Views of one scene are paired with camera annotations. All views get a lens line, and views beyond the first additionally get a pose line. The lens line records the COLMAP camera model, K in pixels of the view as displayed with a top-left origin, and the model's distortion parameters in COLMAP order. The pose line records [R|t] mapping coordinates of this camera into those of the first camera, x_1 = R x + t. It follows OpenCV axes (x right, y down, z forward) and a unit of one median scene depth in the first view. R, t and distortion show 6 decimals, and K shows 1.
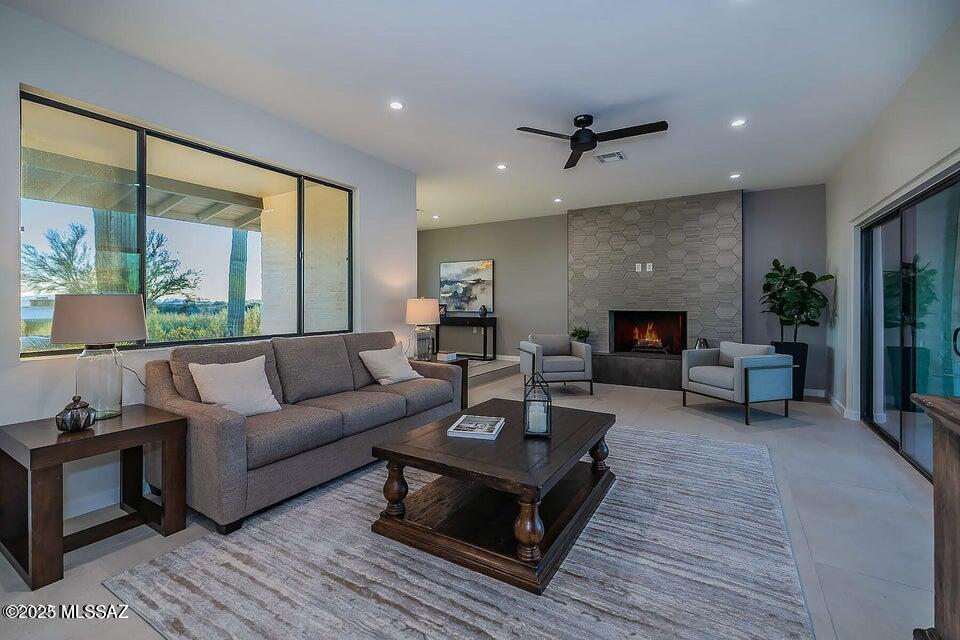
lens RADIAL K [[430.1, 0, 443.2], [0, 430.1, 306.0], [0, 0, 1]] dist [0.001787, 0.000199]
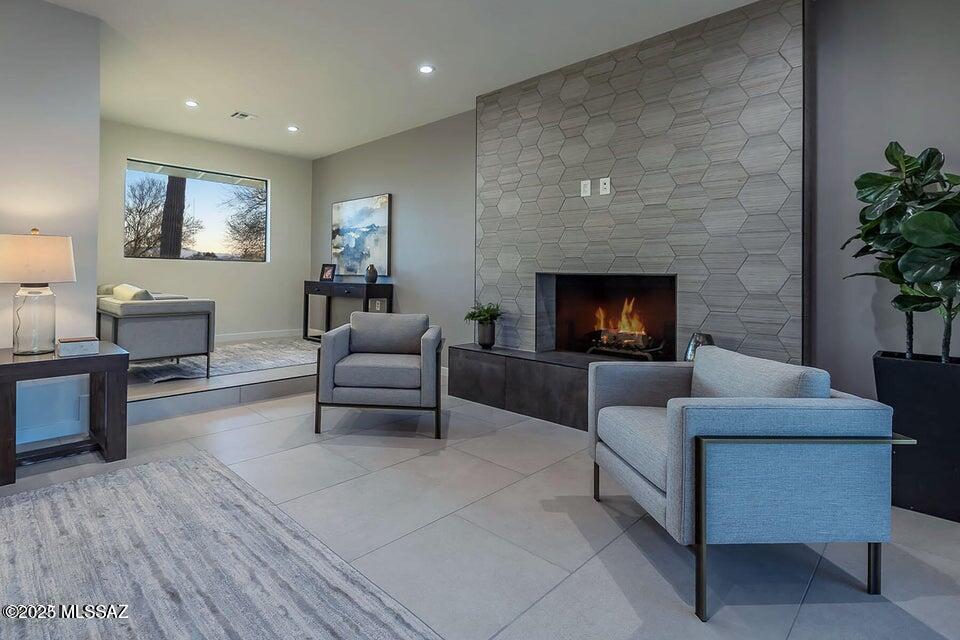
lens RADIAL K [[475.2, 0, 401.6], [0, 475.2, 270.5], [0, 0, 1]] dist [0.001440, -0.000134]
pose [[0.967088, 0.013977, -0.254056, 0.361521], [-0.018490, 0.999711, -0.015382, 0.019006], [0.253768, 0.019573, 0.967067, 0.375685]]
